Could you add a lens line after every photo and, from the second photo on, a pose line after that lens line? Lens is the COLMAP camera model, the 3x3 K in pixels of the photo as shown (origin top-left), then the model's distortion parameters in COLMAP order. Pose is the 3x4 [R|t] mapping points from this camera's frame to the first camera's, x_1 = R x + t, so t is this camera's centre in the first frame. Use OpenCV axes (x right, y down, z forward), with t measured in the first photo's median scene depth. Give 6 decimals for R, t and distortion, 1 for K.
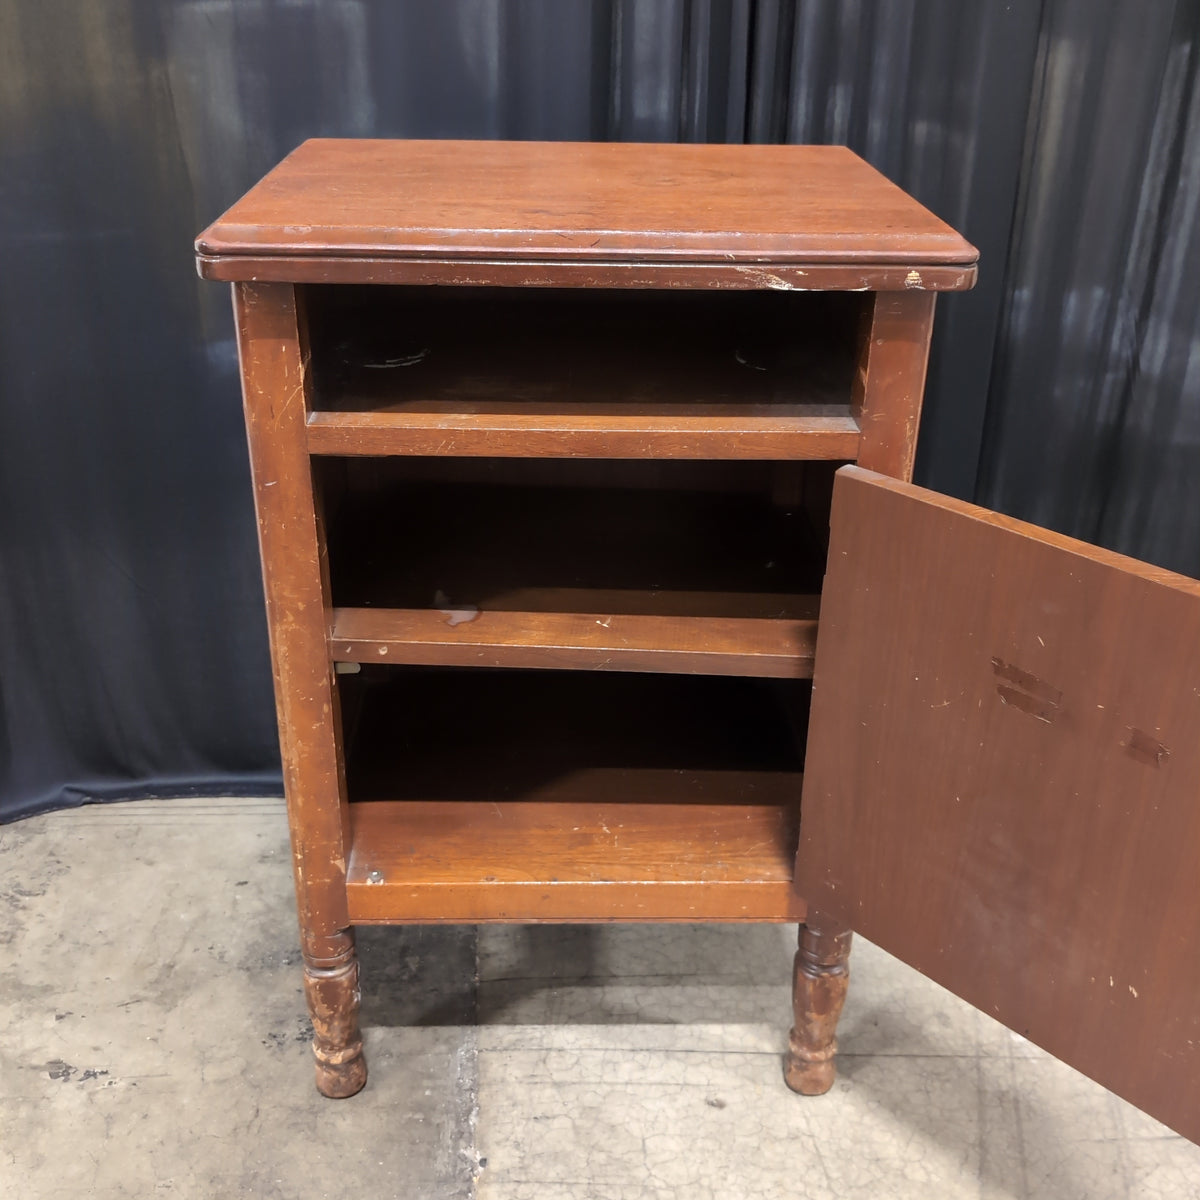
lens RADIAL K [[1358.1, 0, 598.0], [0, 1358.1, 603.3], [0, 0, 1]] dist [-0.002872, 0.000000]
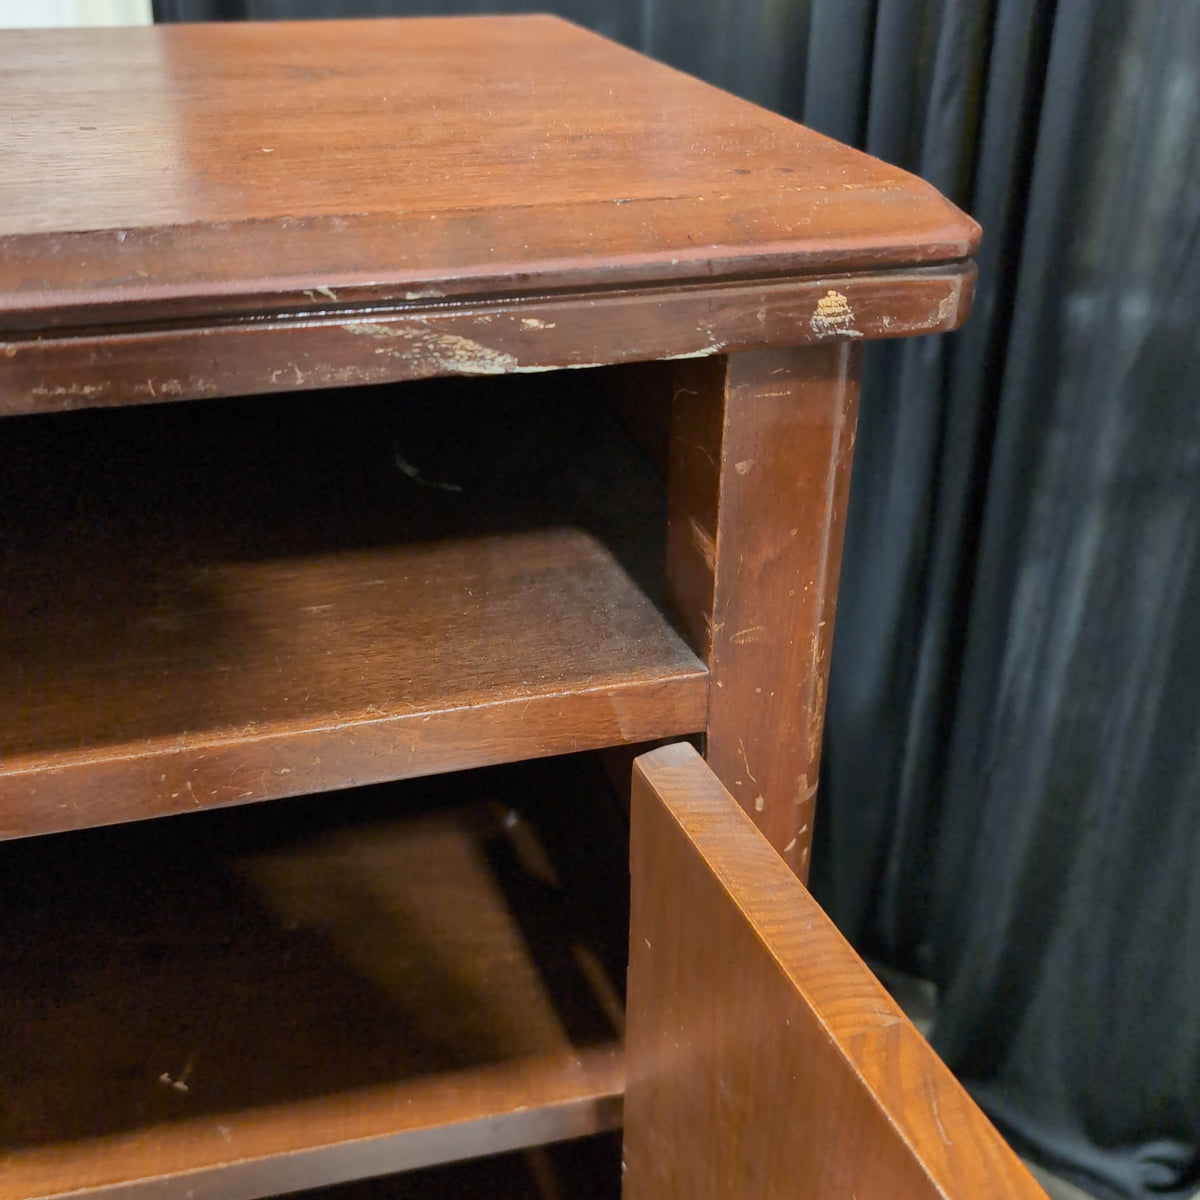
lens RADIAL K [[1358.1, 0, 606.1], [0, 1358.1, 592.7], [0, 0, 1]] dist [-0.002872, 0.000000]
pose [[0.969080, -0.127325, 0.211360, 0.063841], [0.118959, 0.991542, 0.051888, -0.143920], [-0.216179, -0.025140, 0.976030, 0.493550]]
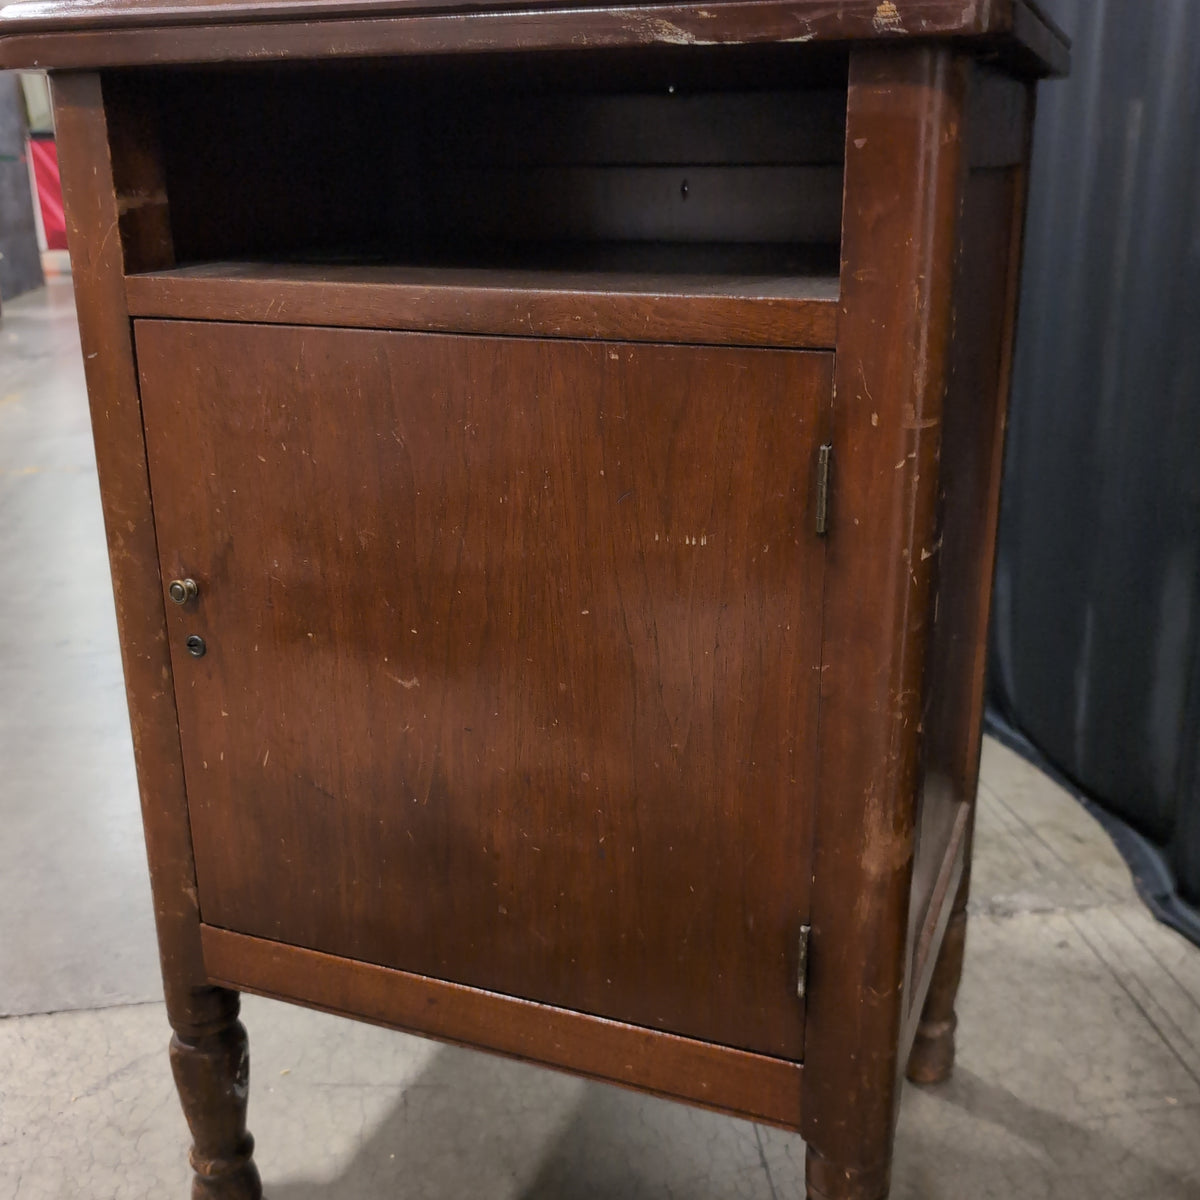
lens RADIAL K [[1358.1, 0, 595.7], [0, 1358.1, 583.4], [0, 0, 1]] dist [-0.002872, 0.000000]
pose [[0.917954, 0.095185, -0.385097, 0.280705], [-0.155838, 0.979267, -0.129424, 0.080171], [0.364794, 0.178819, 0.913756, 0.341475]]
